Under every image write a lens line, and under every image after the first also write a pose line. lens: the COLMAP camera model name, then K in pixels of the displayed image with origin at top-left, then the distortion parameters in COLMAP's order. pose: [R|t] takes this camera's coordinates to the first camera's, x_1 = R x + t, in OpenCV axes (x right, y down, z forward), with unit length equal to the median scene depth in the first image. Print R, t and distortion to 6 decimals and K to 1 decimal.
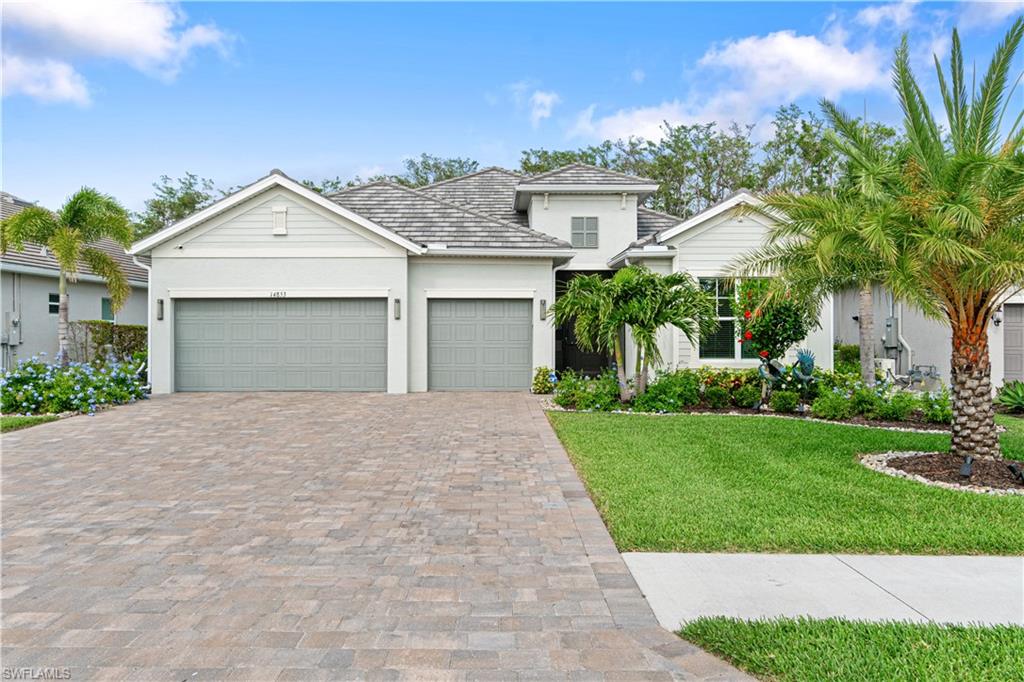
lens RADIAL K [[786.8, 0, 511.4], [0, 786.8, 337.7], [0, 0, 1]] dist [0.000233, 0.000192]
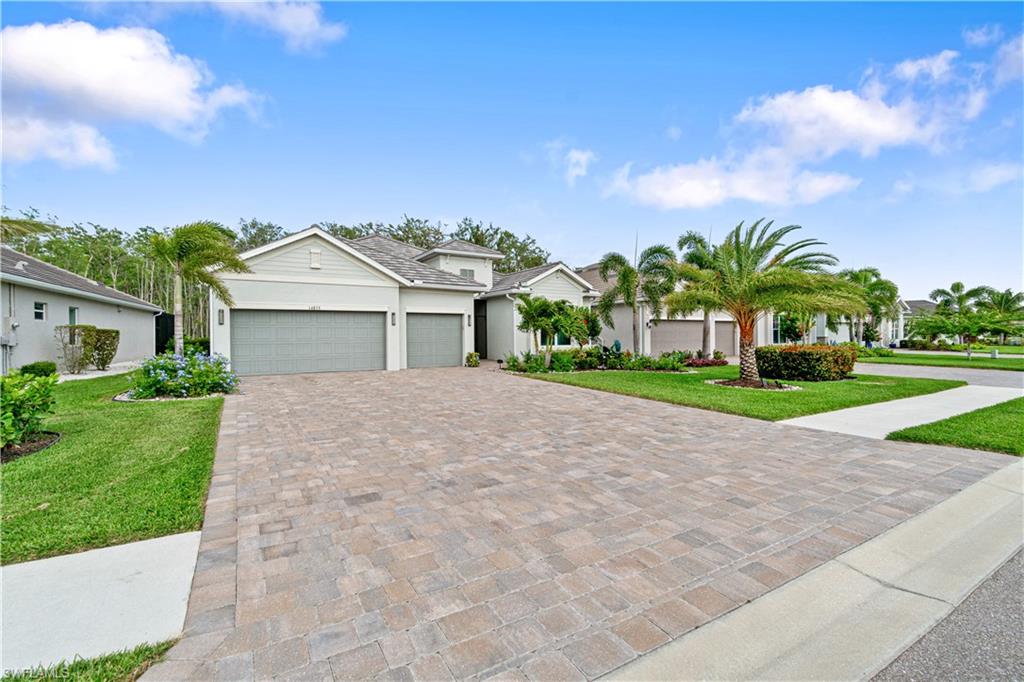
lens RADIAL K [[440.9, 0, 511.0], [0, 440.9, 337.7], [0, 0, 1]] dist [-0.005207, 0.001007]
pose [[0.858468, -0.009413, 0.512781, -0.403577], [0.009552, 0.999952, 0.002366, 0.003137], [-0.512778, 0.002867, 0.858516, 0.089904]]
